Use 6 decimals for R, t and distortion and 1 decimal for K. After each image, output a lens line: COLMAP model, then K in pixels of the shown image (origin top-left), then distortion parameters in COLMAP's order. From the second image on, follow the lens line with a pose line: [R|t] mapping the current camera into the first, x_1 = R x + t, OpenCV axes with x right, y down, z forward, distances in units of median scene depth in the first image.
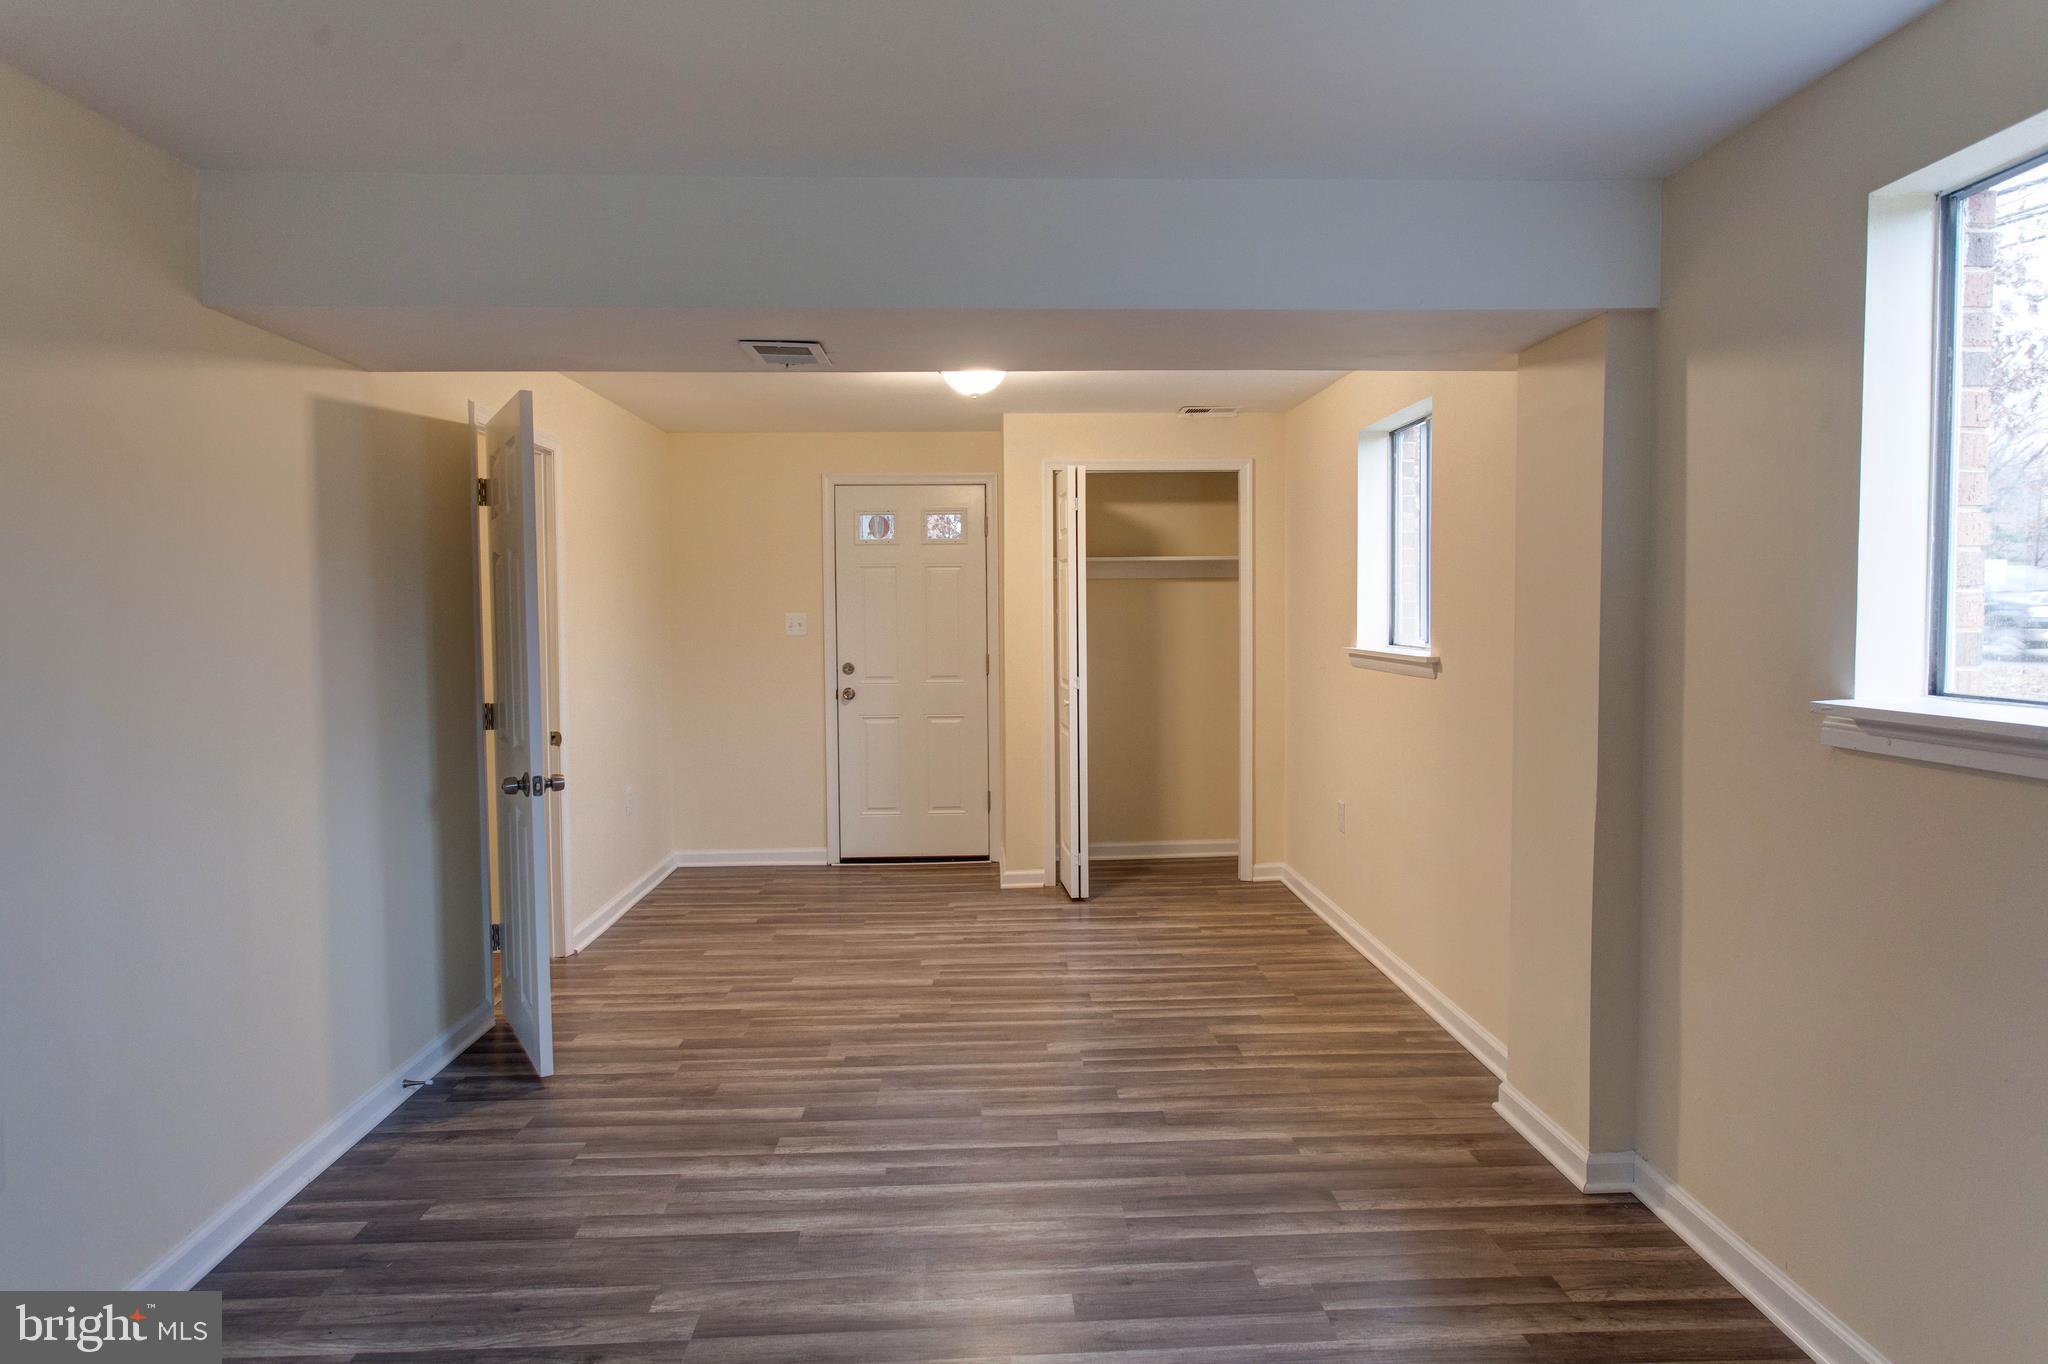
lens RADIAL K [[1402.7, 0, 1026.6], [0, 1402.7, 680.5], [0, 0, 1]] dist [-0.002522, -0.000006]
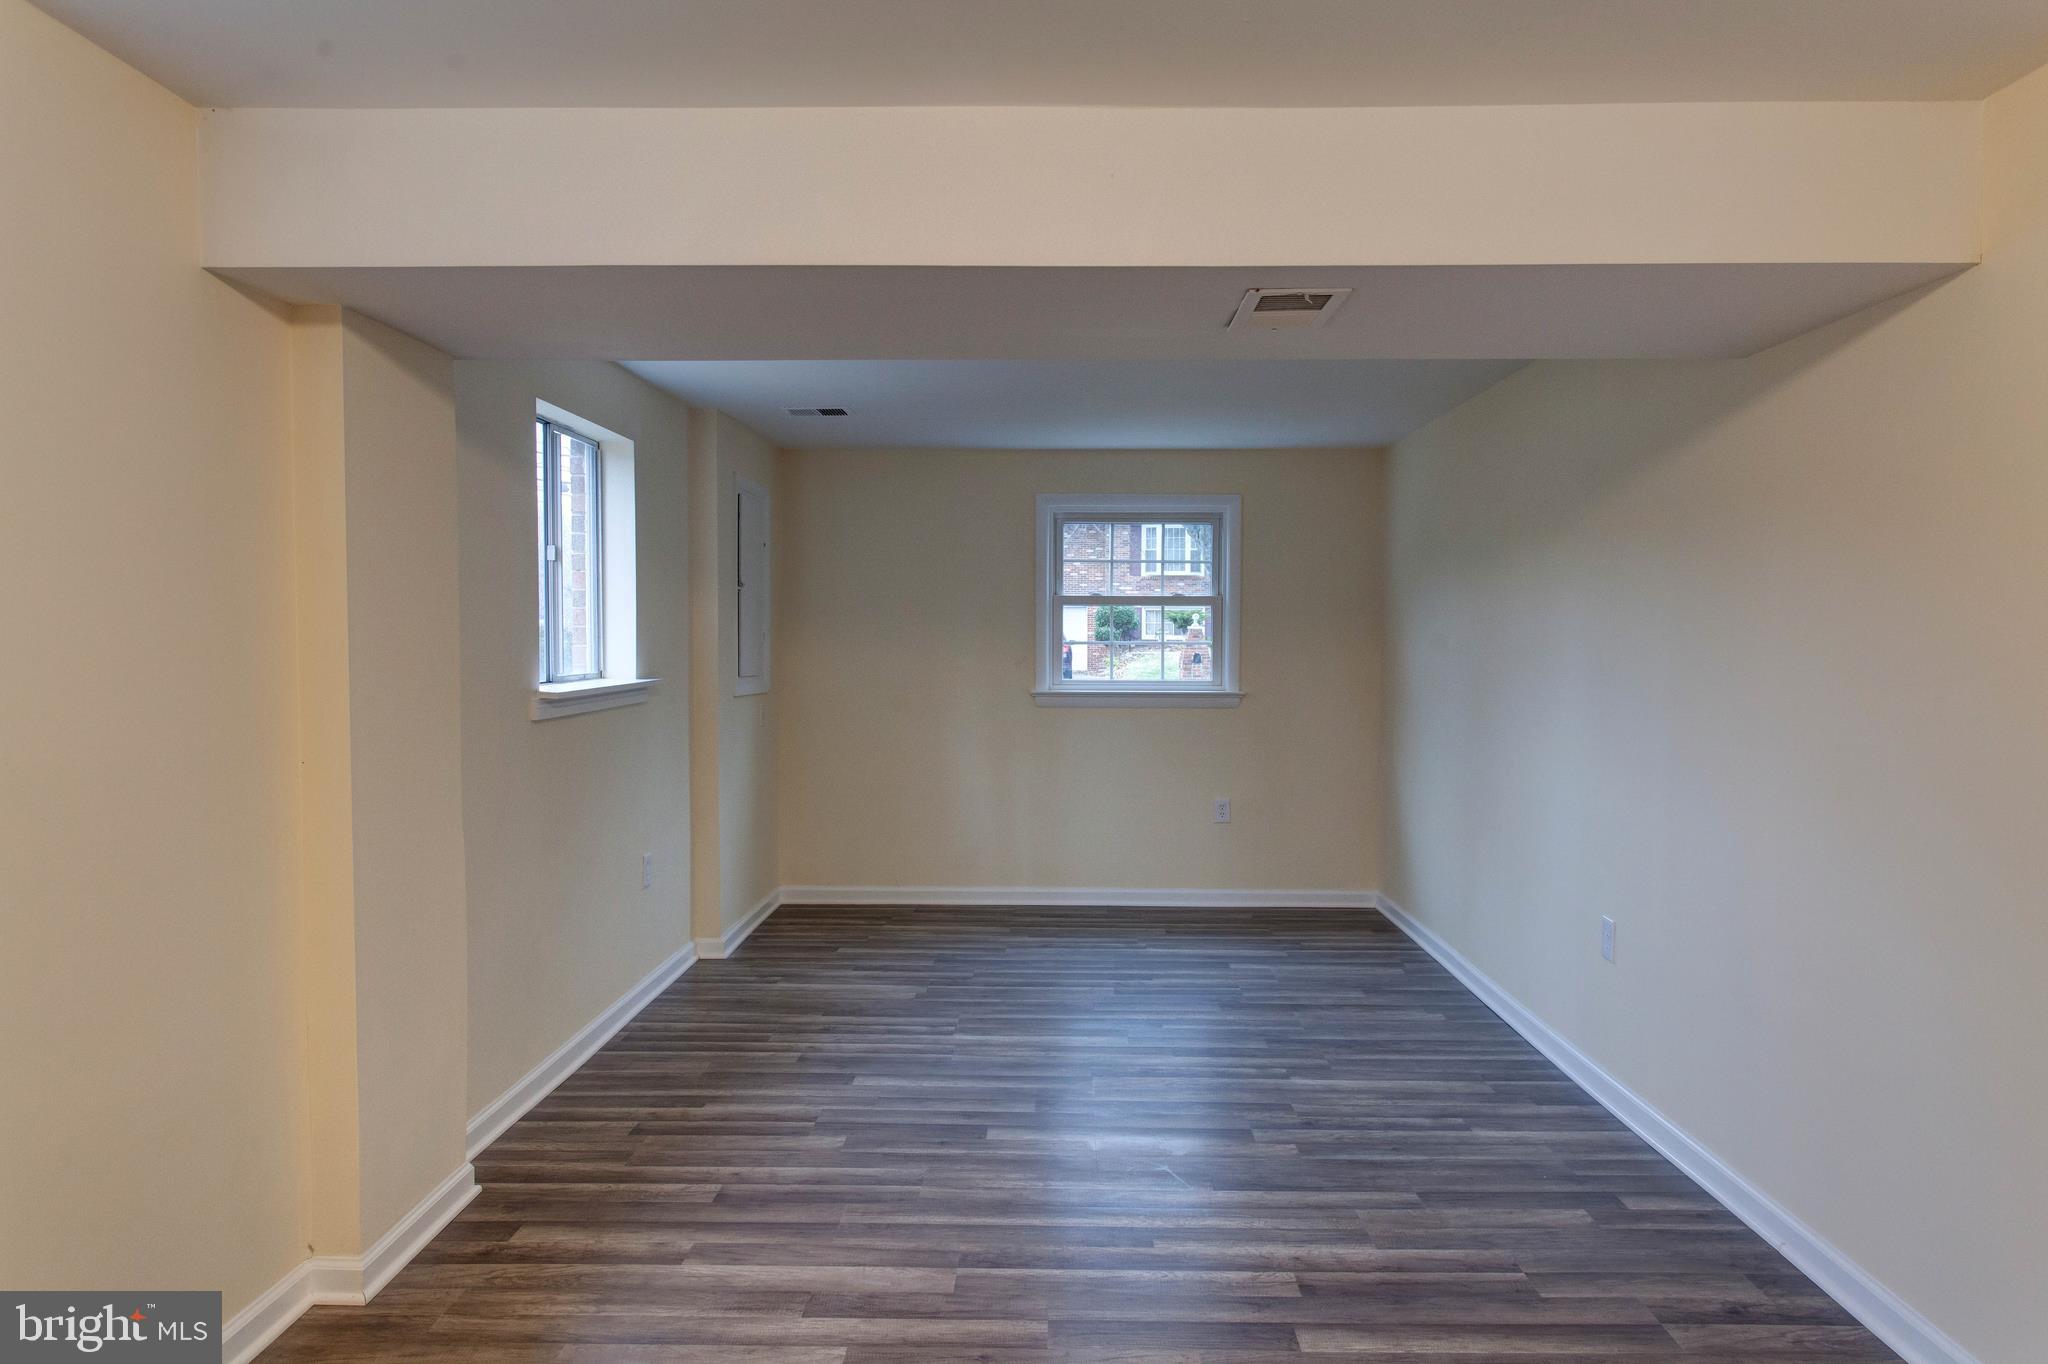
lens RADIAL K [[1402.7, 0, 1023.1], [0, 1402.7, 681.6], [0, 0, 1]] dist [-0.002522, -0.000006]
pose [[-0.998058, 0.004553, 0.062122, -0.073741], [0.009898, 0.996245, 0.086006, -0.098644], [-0.061497, 0.086454, -0.994356, 1.895065]]
